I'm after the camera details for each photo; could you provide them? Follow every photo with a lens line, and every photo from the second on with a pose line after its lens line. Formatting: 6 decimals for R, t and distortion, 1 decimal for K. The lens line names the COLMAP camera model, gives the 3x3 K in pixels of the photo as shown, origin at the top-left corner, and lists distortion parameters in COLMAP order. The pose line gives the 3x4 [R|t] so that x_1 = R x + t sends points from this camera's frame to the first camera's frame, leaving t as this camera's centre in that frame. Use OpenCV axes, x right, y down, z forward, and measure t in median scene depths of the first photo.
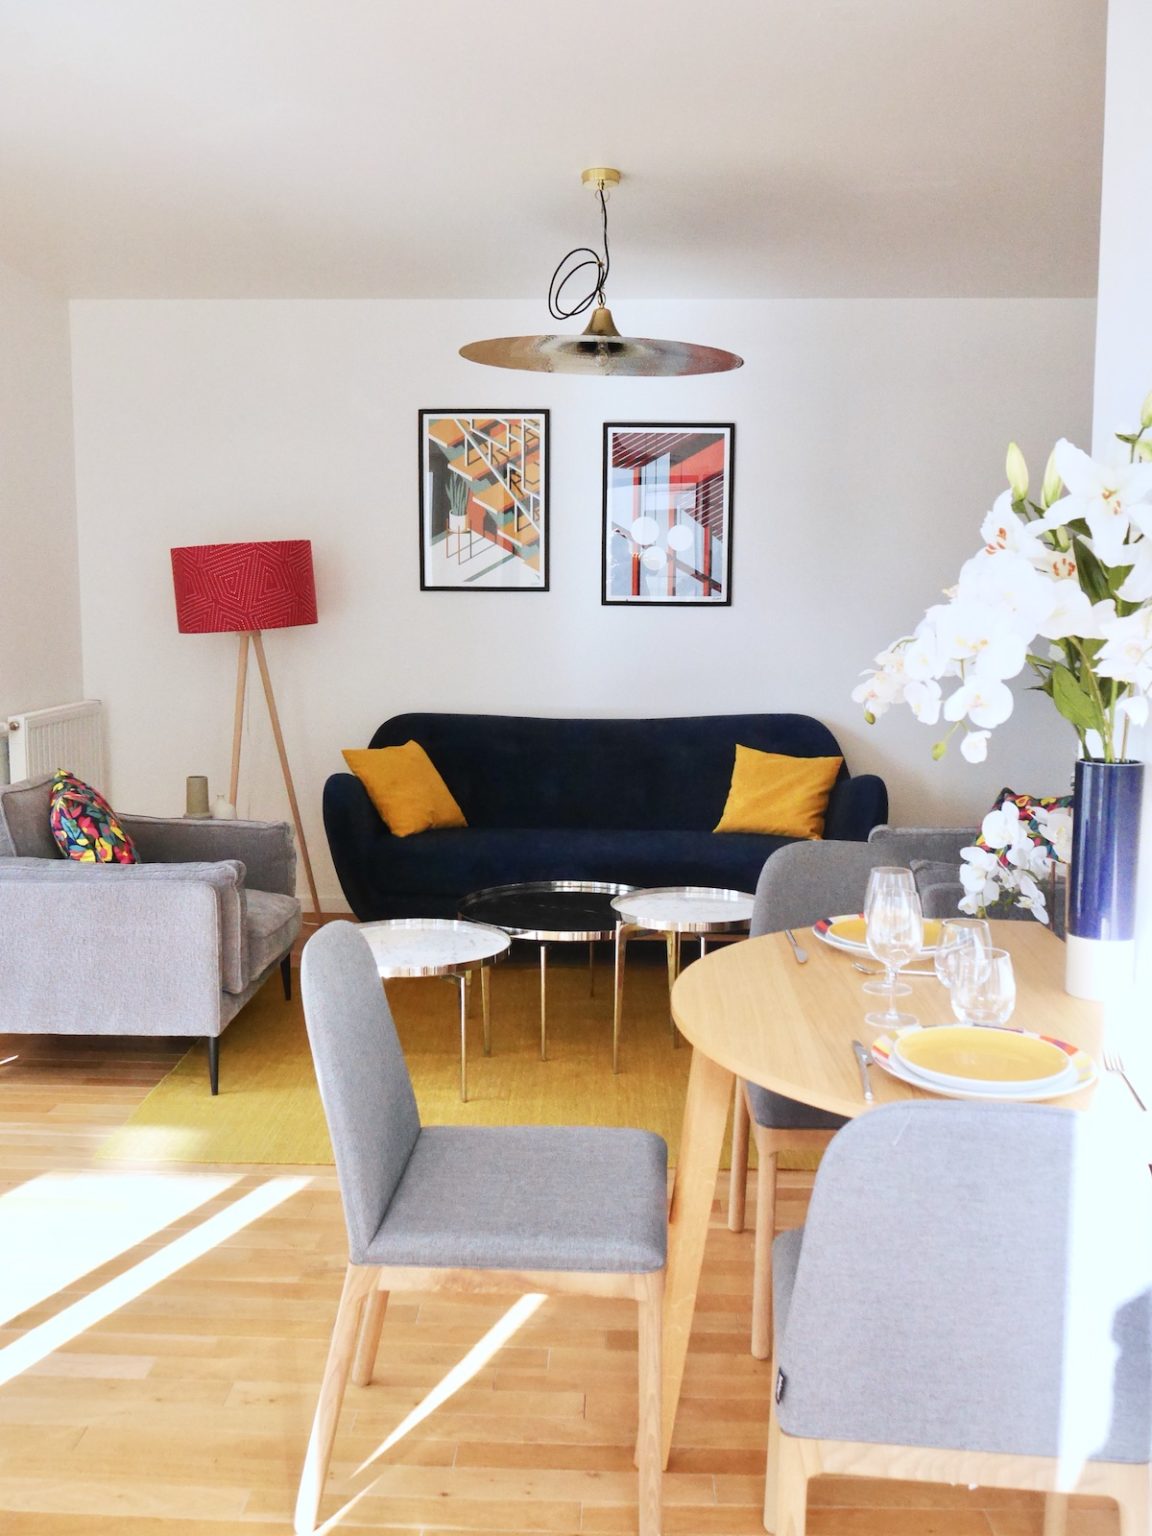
lens RADIAL K [[1352.0, 0, 574.9], [0, 1352.0, 765.9], [0, 0, 1]] dist [0.015014, 0.001487]
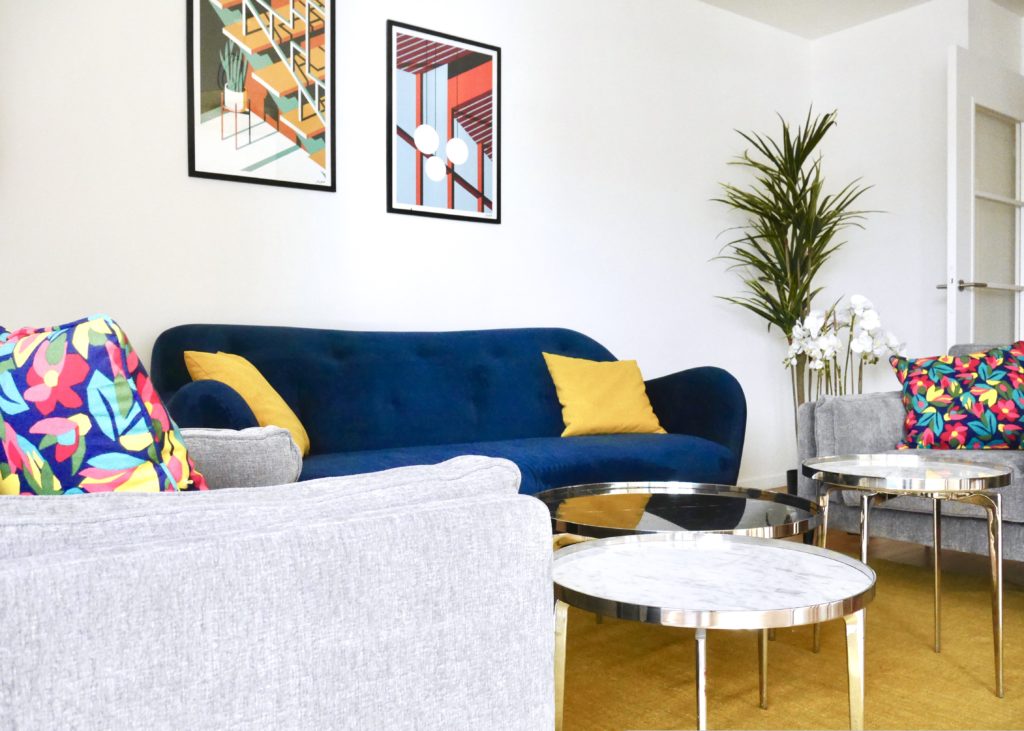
lens RADIAL K [[866.0, 0, 511.9], [0, 866.0, 365.0], [0, 0, 1]] dist [-0.003468, -0.000897]
pose [[0.798643, -0.021298, 0.601429, -0.275774], [0.086702, 0.993020, -0.079968, 0.041167], [-0.595527, 0.116011, 0.794914, 0.492073]]
